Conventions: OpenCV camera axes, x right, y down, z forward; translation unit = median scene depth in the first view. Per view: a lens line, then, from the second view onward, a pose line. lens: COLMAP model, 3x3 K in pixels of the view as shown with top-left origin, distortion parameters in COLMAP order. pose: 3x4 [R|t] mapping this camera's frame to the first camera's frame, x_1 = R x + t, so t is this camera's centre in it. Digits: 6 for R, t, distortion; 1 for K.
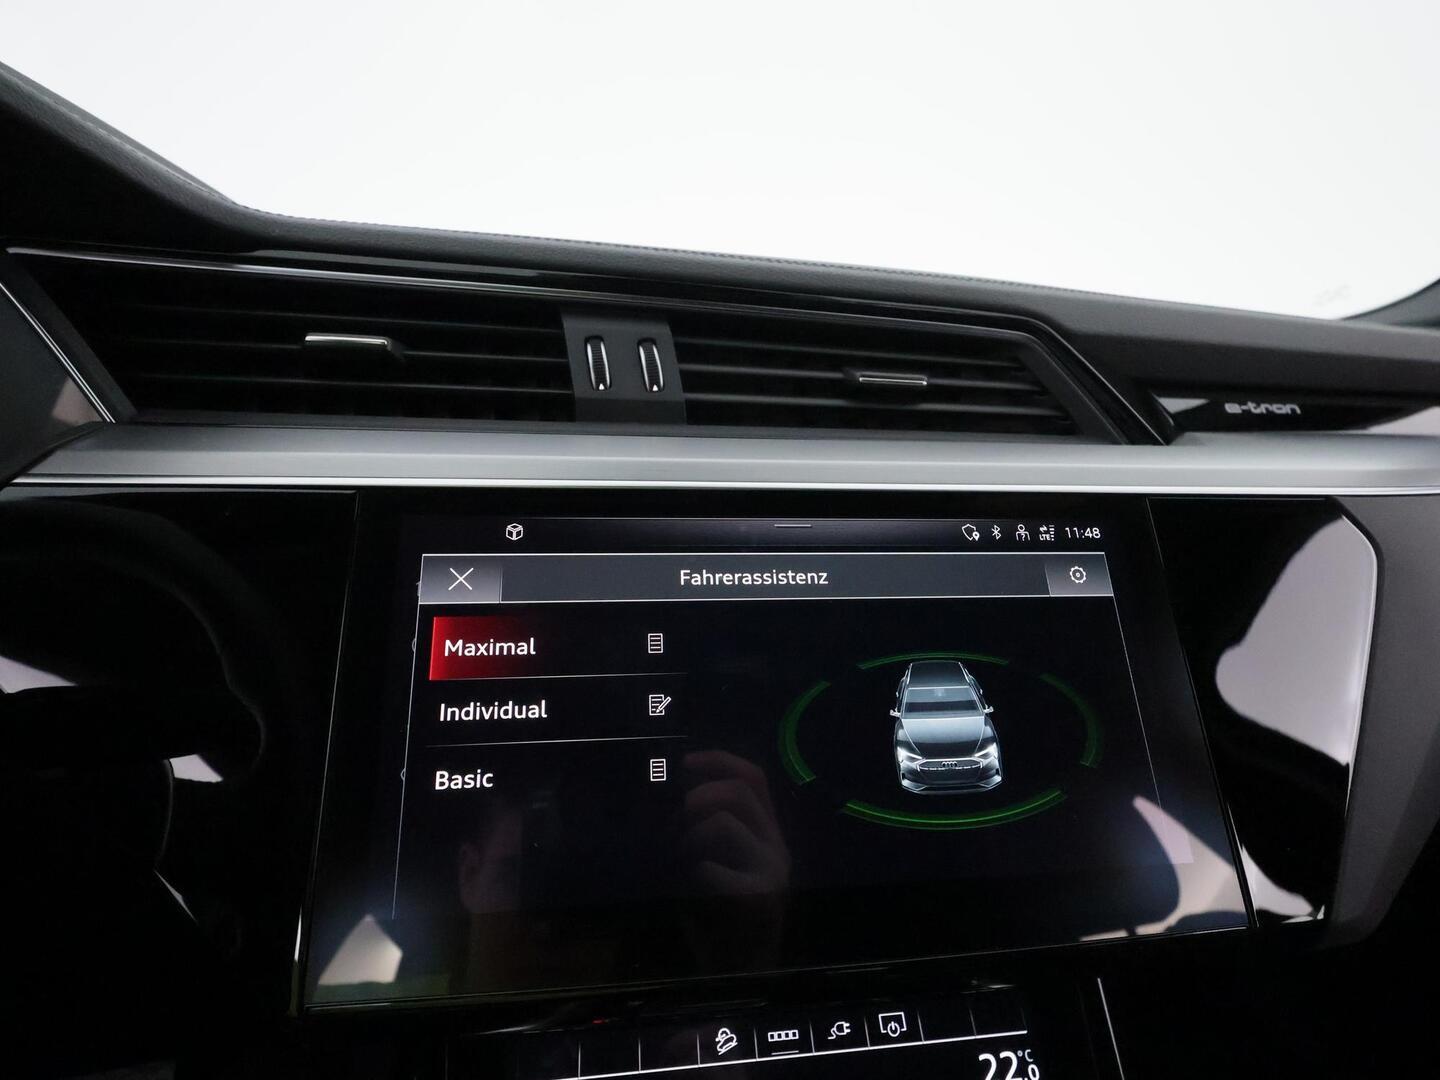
lens RADIAL K [[752.7, 0, 721.5], [0, 752.7, 543.6], [0, 0, 1]] dist [-0.001236, 0.000106]
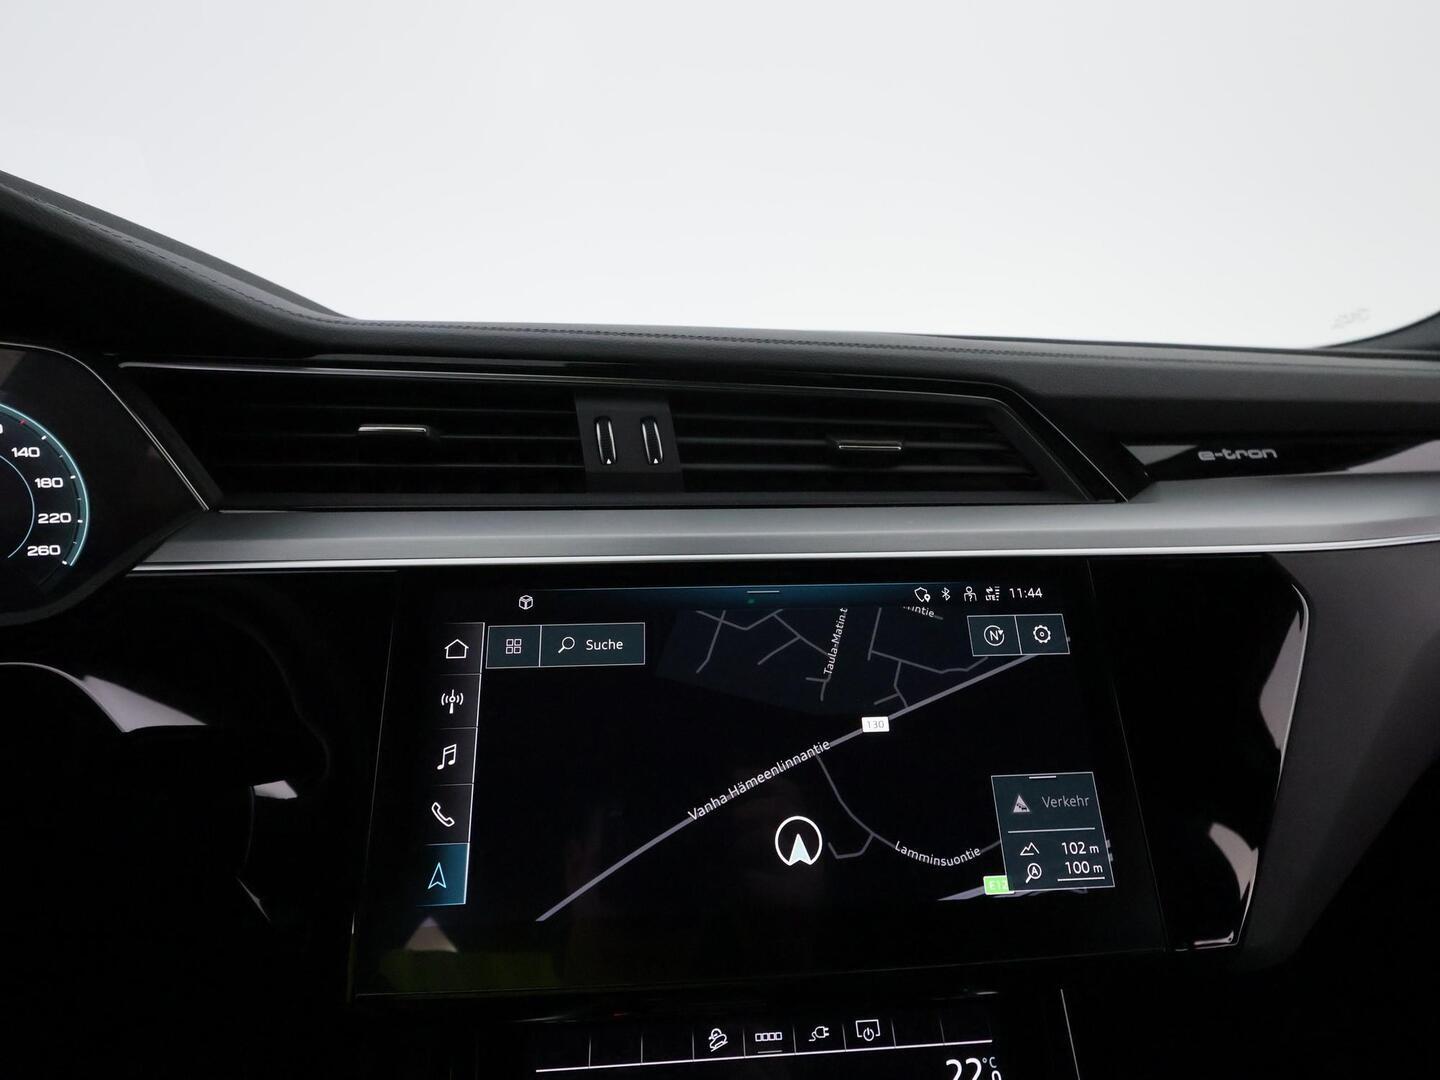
lens RADIAL K [[754.6, 0, 720.0], [0, 754.6, 540.0], [0, 0, 1]] dist [-0.000905, -0.001140]
pose [[0.997187, -0.014856, -0.073471, 0.093758], [0.014004, 0.999829, -0.012105, -0.073759], [0.073638, 0.011042, 0.997224, -0.132728]]
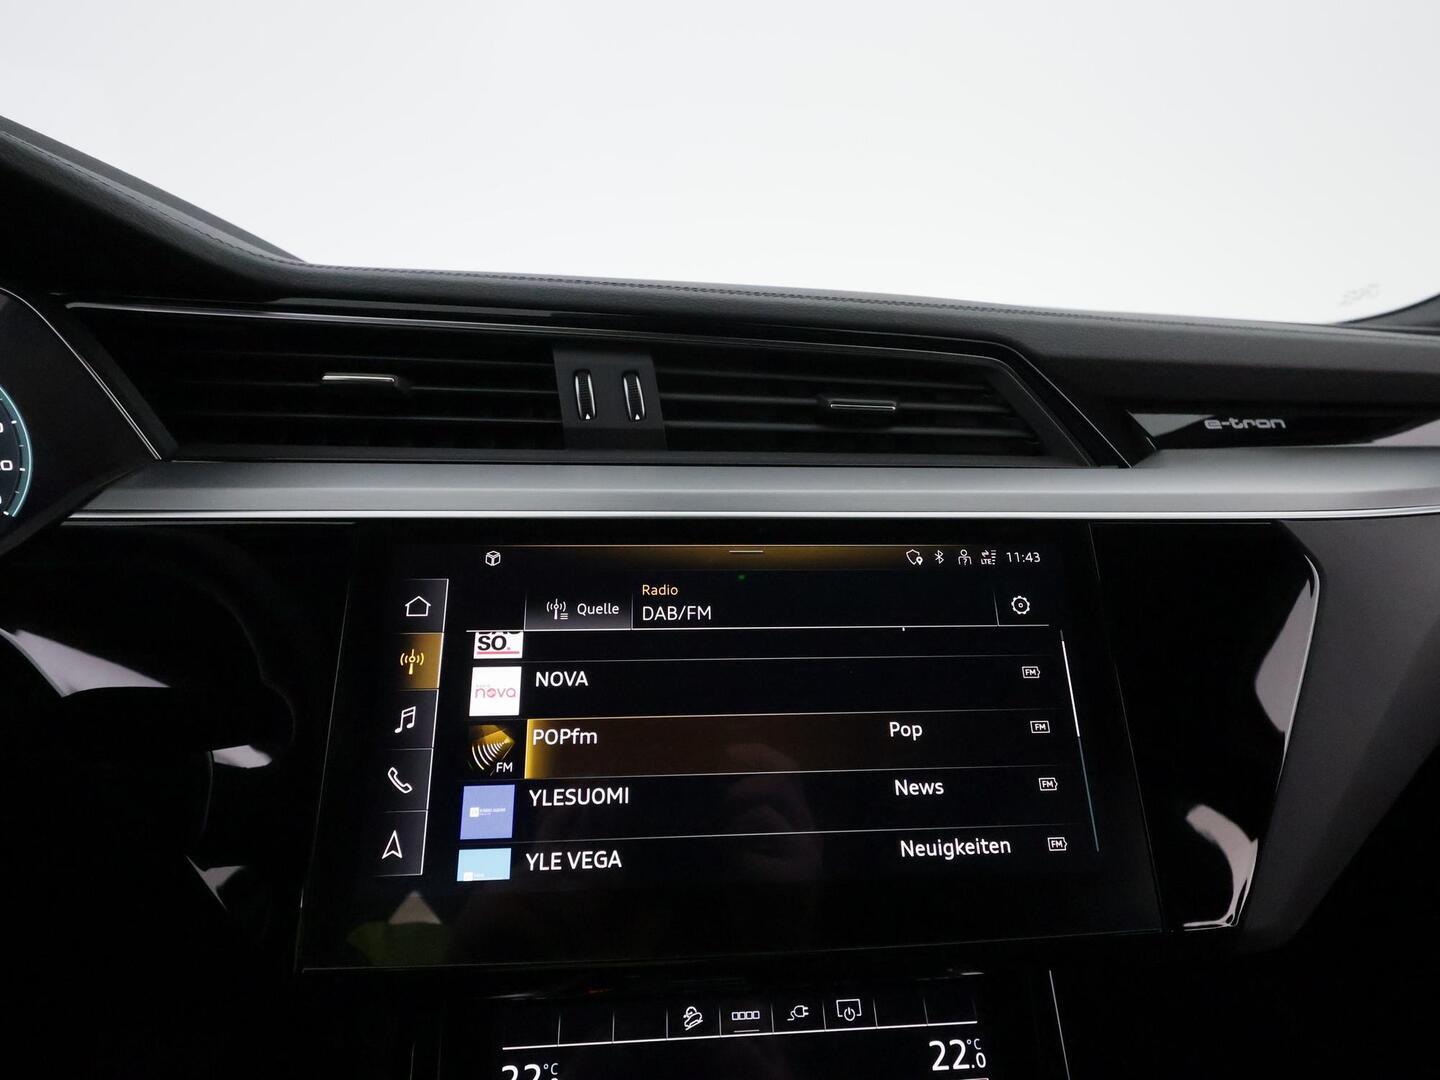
lens RADIAL K [[752.7, 0, 721.5], [0, 752.7, 543.6], [0, 0, 1]] dist [-0.001236, 0.000106]
pose [[0.997844, 0.001160, -0.065619, 0.106669], [-0.000284, 0.999911, 0.013363, -0.040765], [0.065629, -0.013315, 0.997755, -0.074078]]
